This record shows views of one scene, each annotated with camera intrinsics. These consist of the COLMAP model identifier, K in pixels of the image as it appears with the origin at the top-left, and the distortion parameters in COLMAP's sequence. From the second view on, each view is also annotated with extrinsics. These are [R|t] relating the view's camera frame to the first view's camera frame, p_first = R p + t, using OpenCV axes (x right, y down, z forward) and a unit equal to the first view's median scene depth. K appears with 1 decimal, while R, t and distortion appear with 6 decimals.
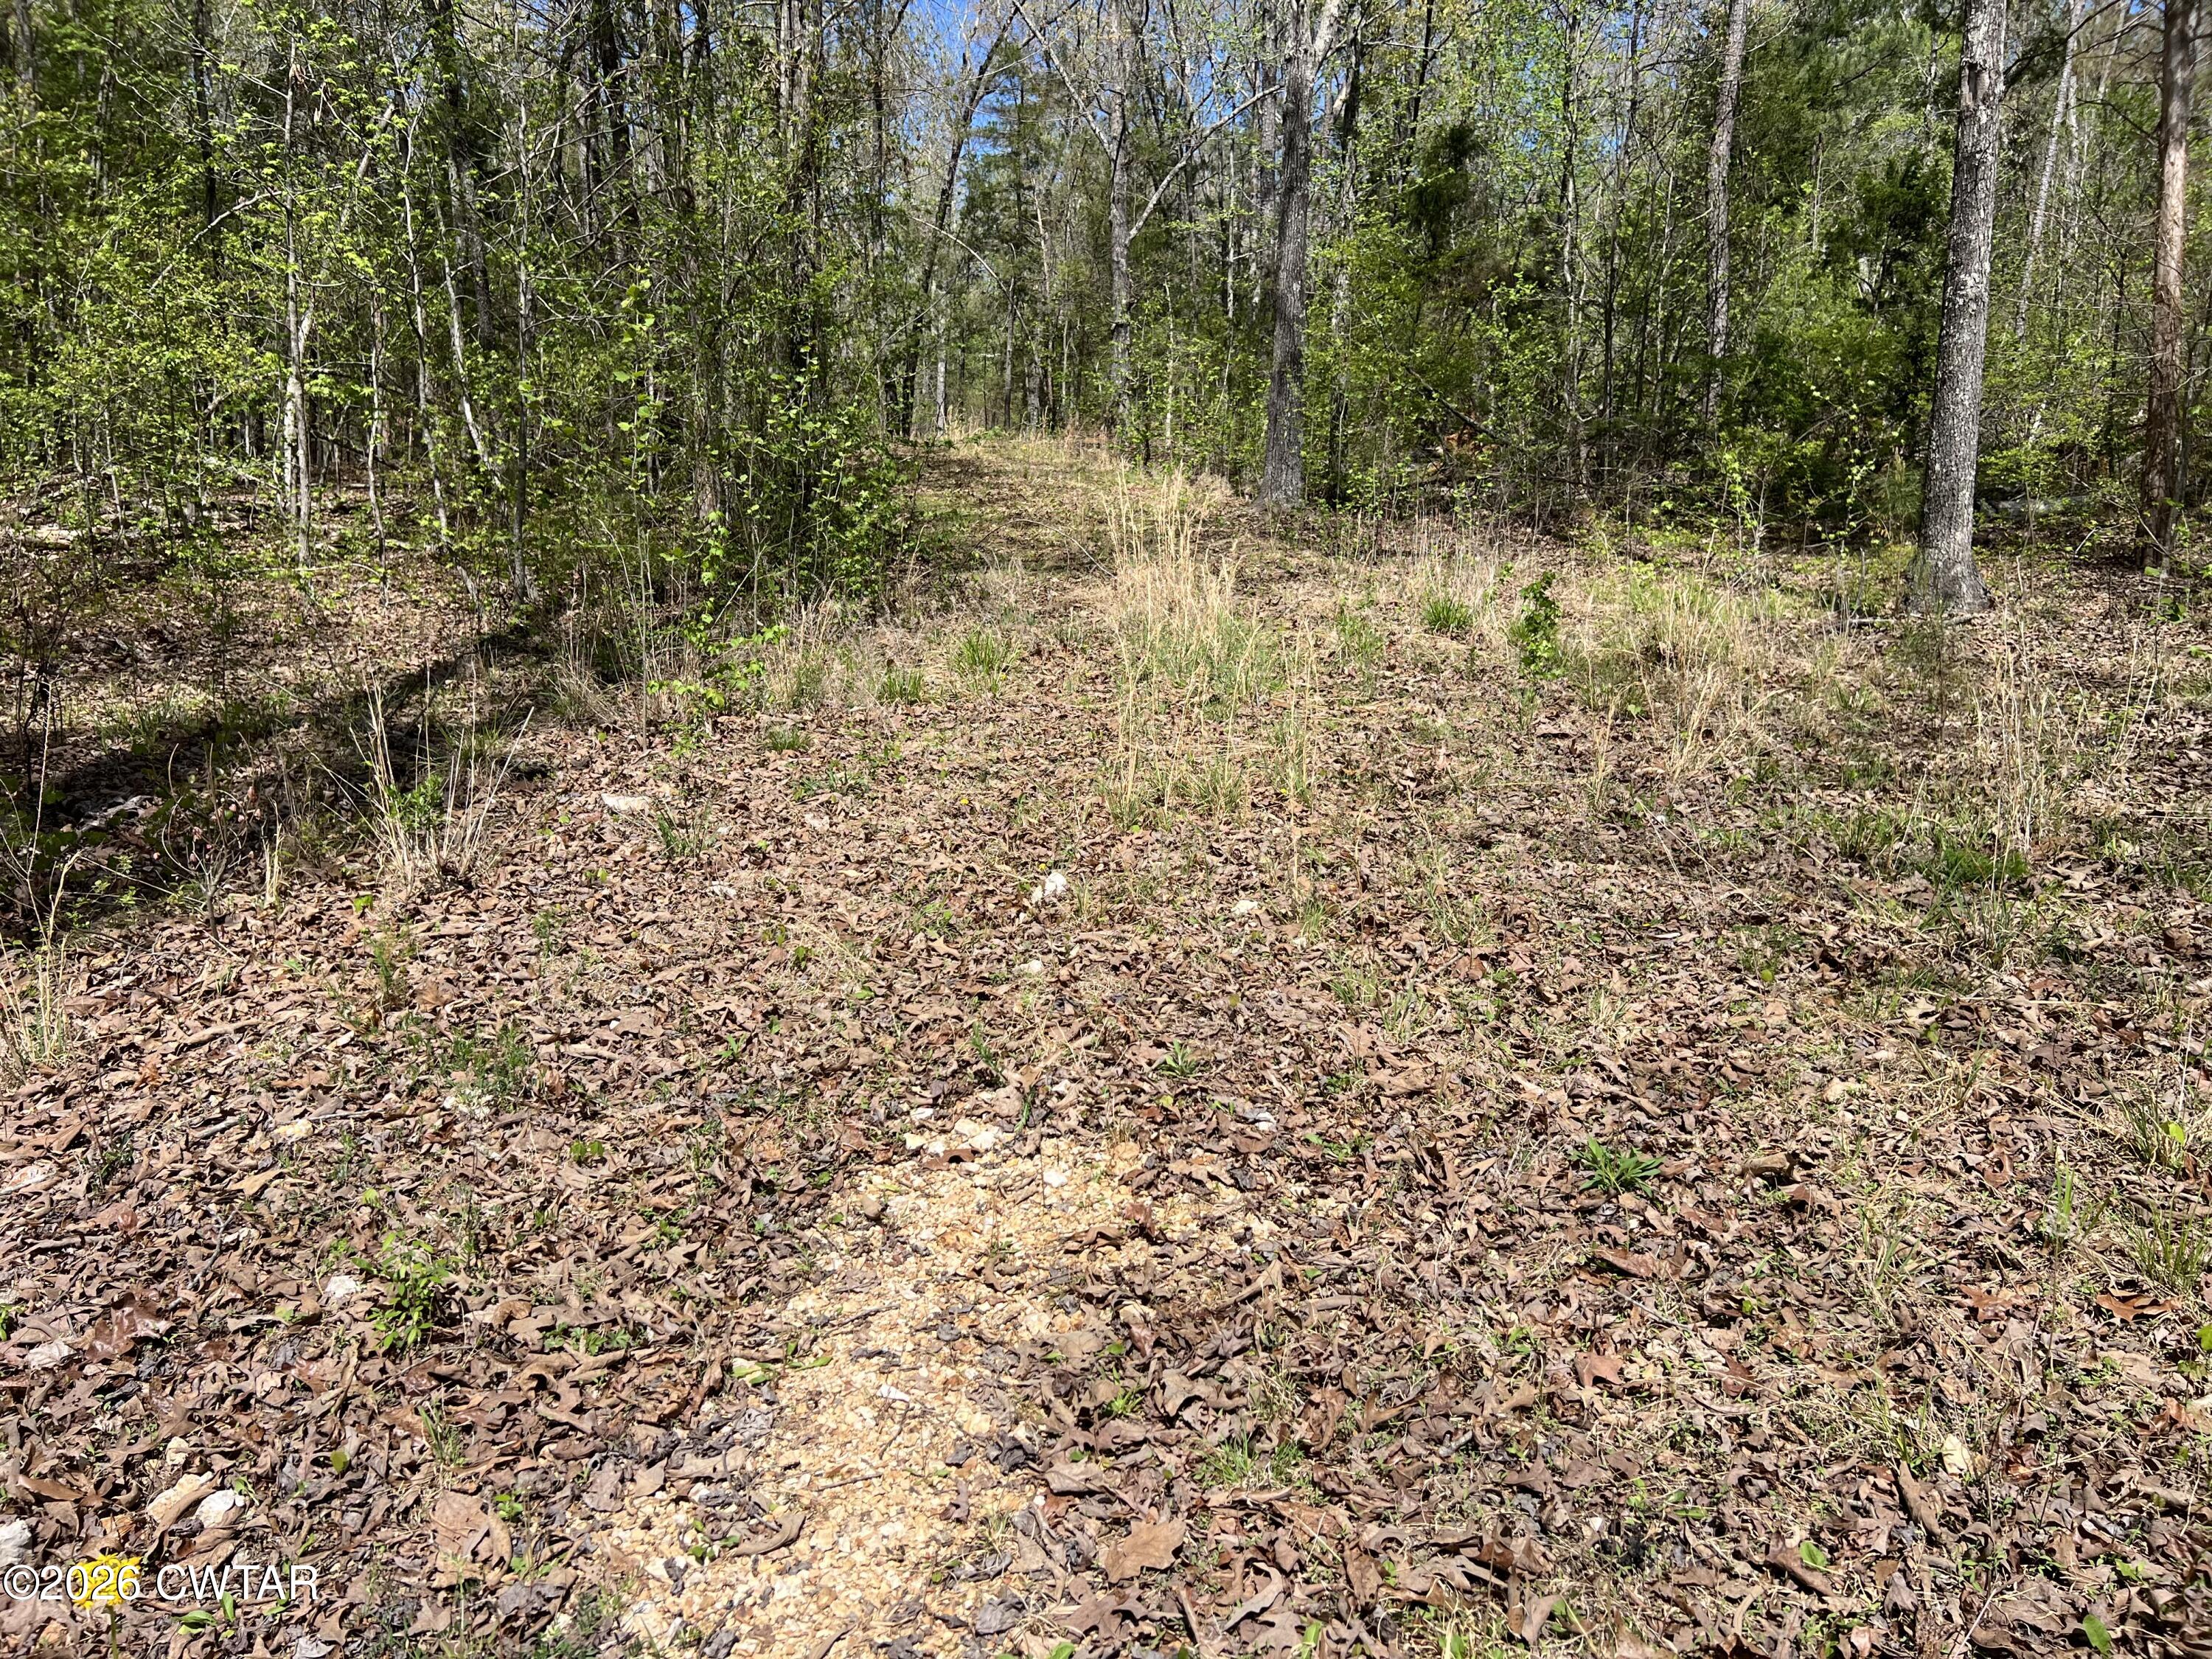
lens RADIAL K [[1645.9, 0, 1113.2], [0, 1645.9, 837.1], [0, 0, 1]] dist [0.027606, -0.034612]
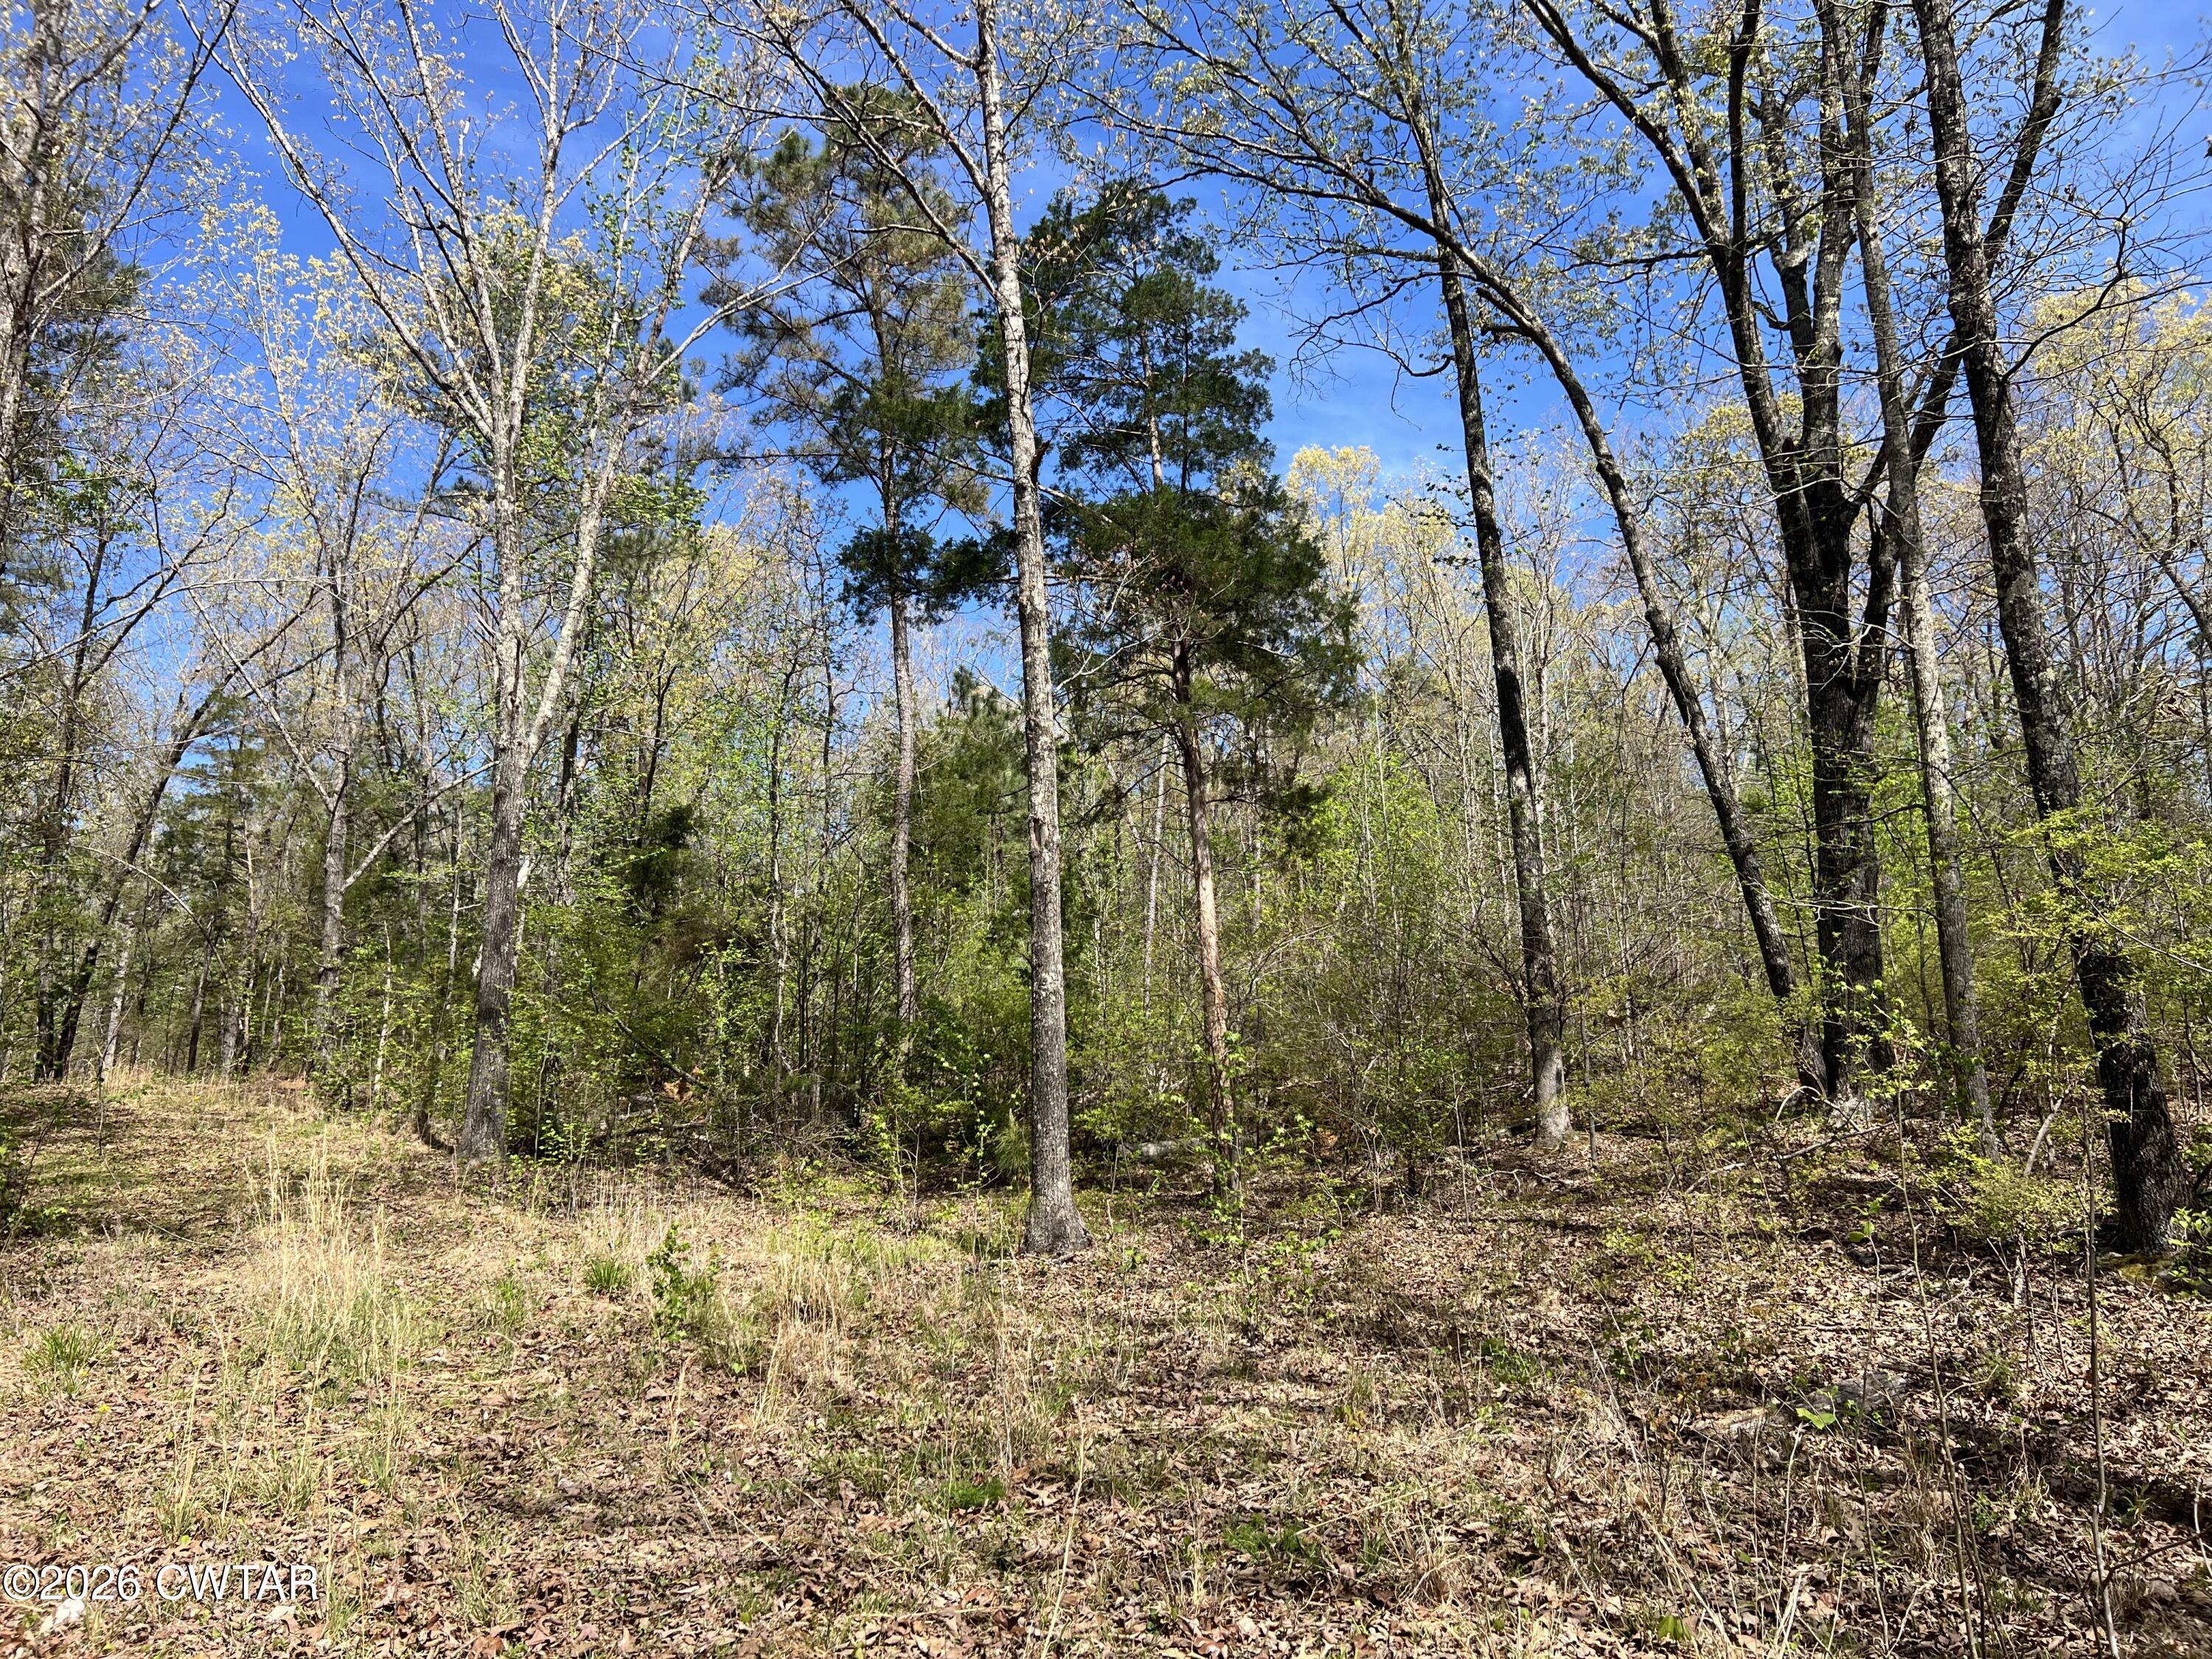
lens RADIAL K [[1645.9, 0, 1122.4], [0, 1645.9, 818.1], [0, 0, 1]] dist [0.027606, -0.034612]
pose [[0.905454, 0.068105, 0.418944, 0.032956], [0.095895, 0.928696, -0.358228, 0.001113], [-0.413469, 0.364534, 0.834361, -0.086729]]
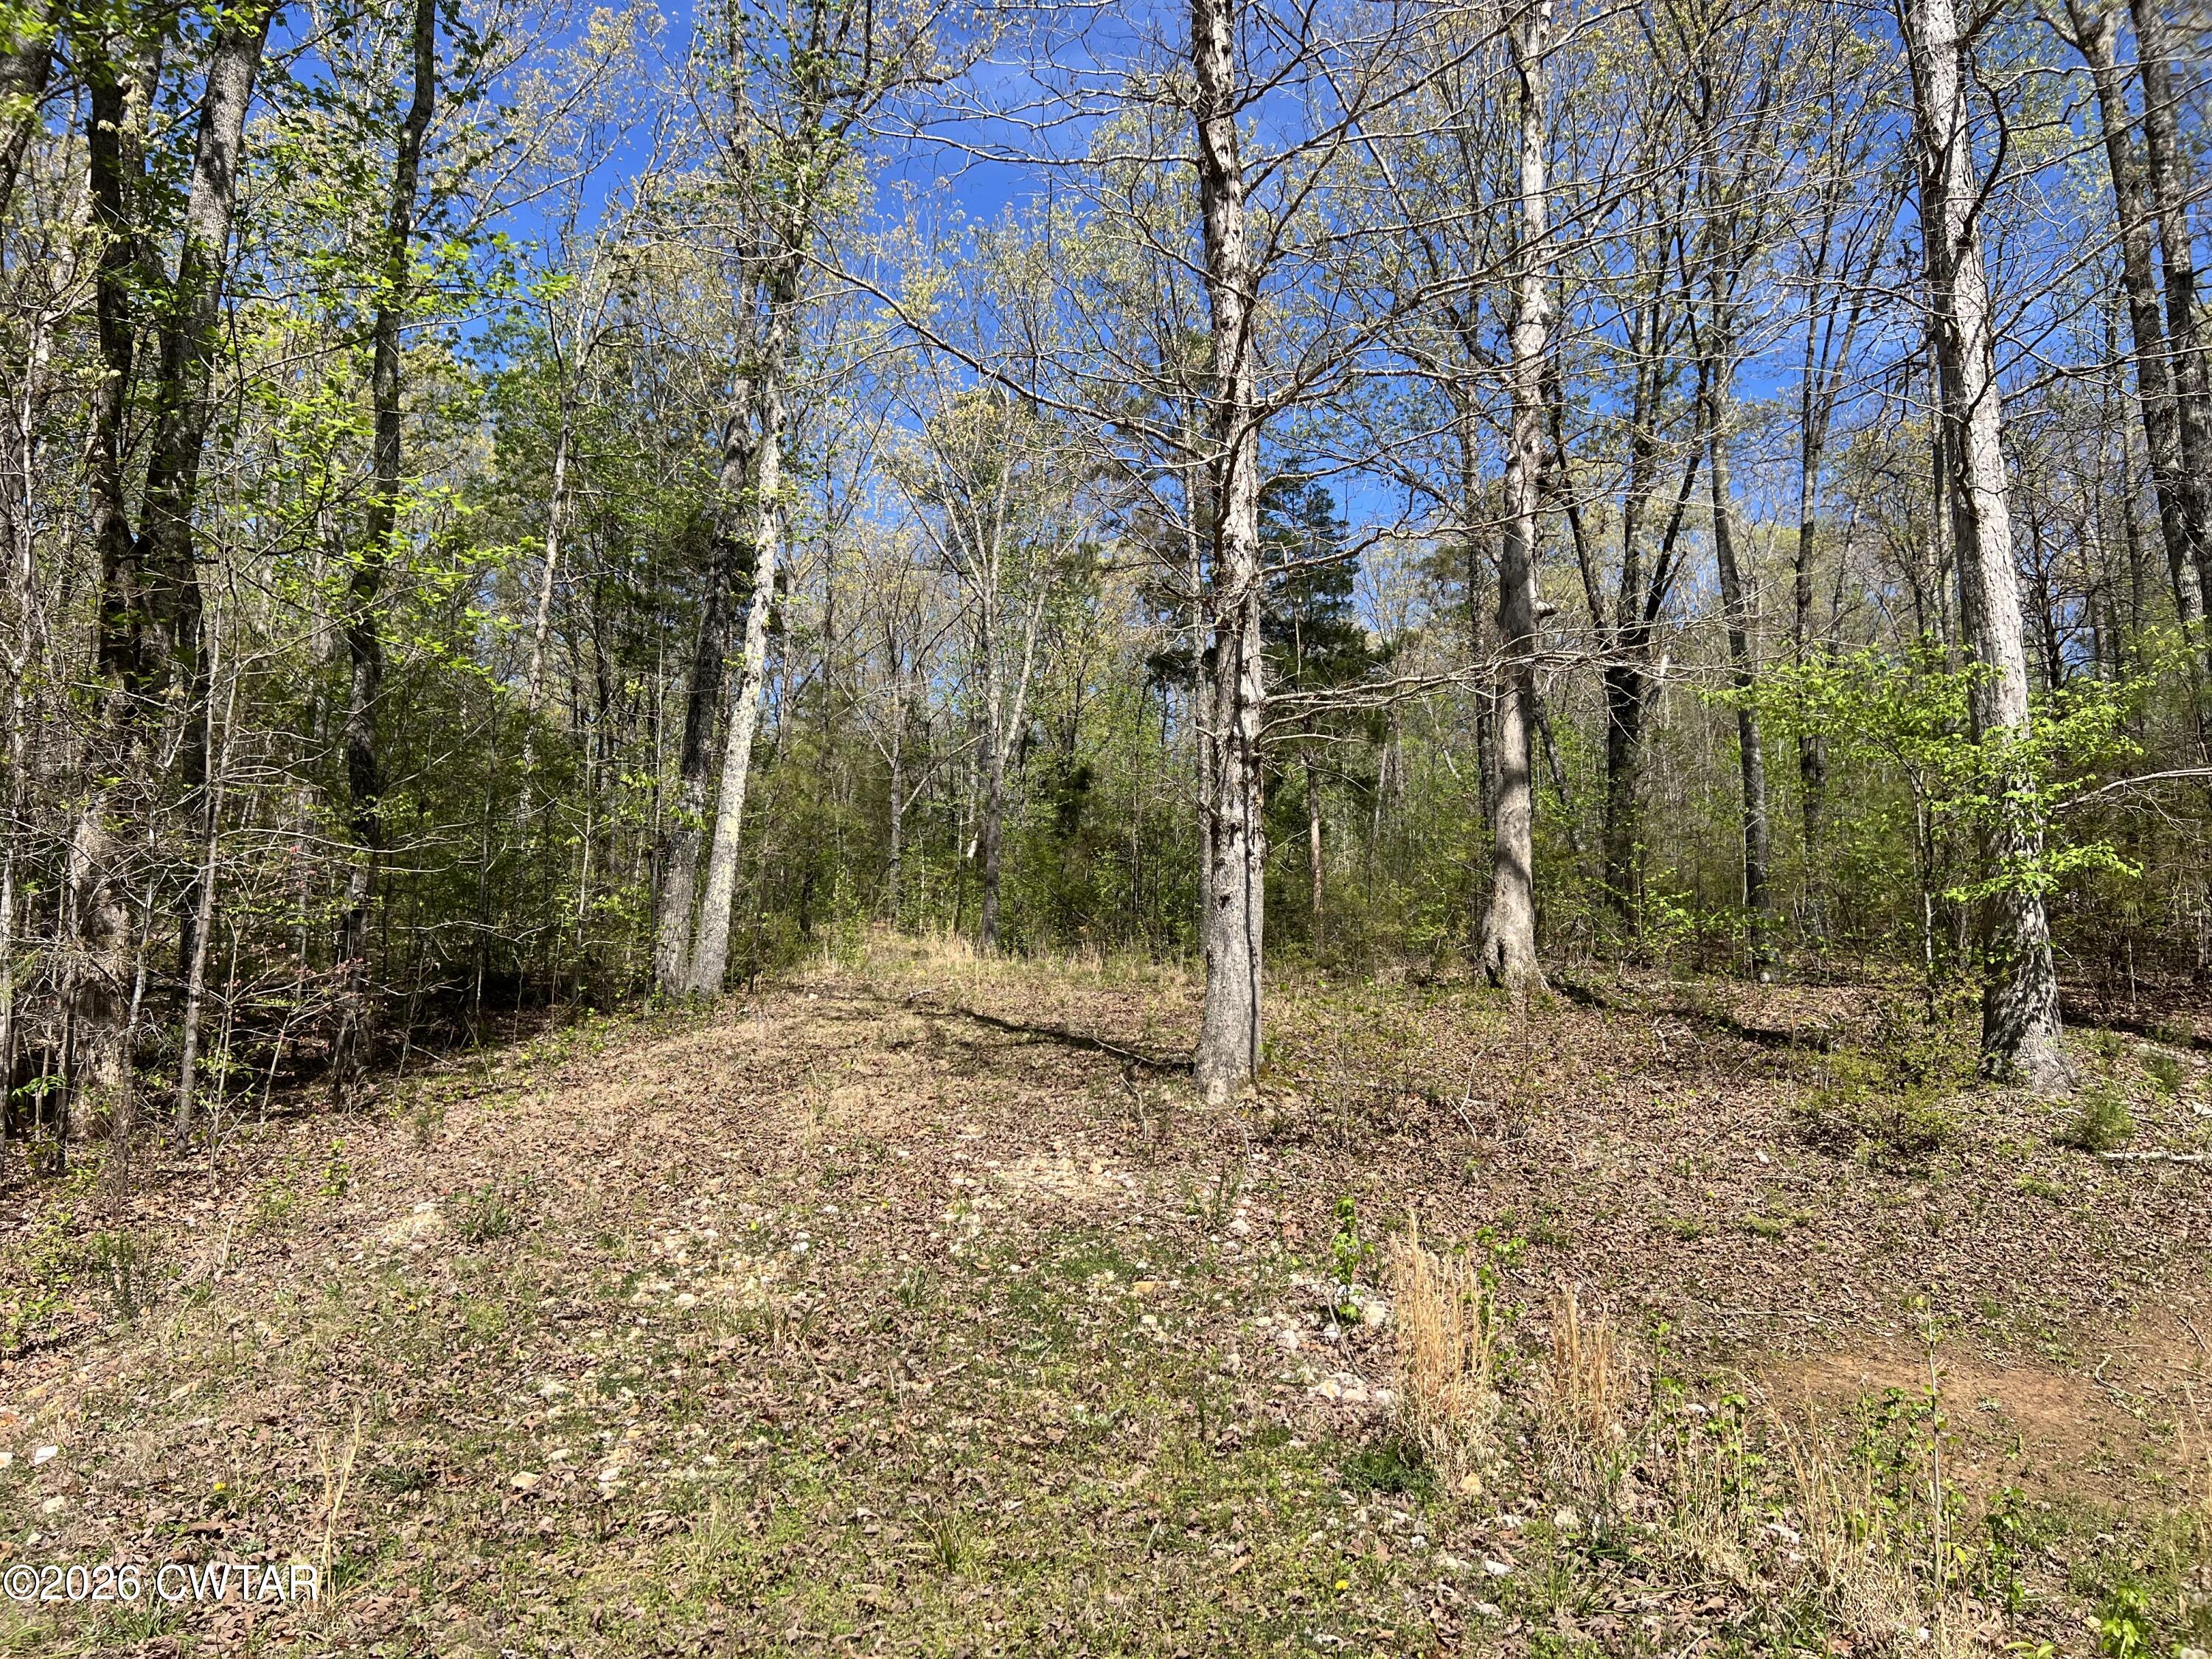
lens RADIAL K [[1645.9, 0, 1107.1], [0, 1645.9, 833.0], [0, 0, 1]] dist [0.027606, -0.034612]
pose [[0.986065, 0.036817, 0.162238, -0.129208], [0.014418, 0.952624, -0.303807, 0.413514], [-0.165737, 0.301913, 0.938818, -1.454816]]
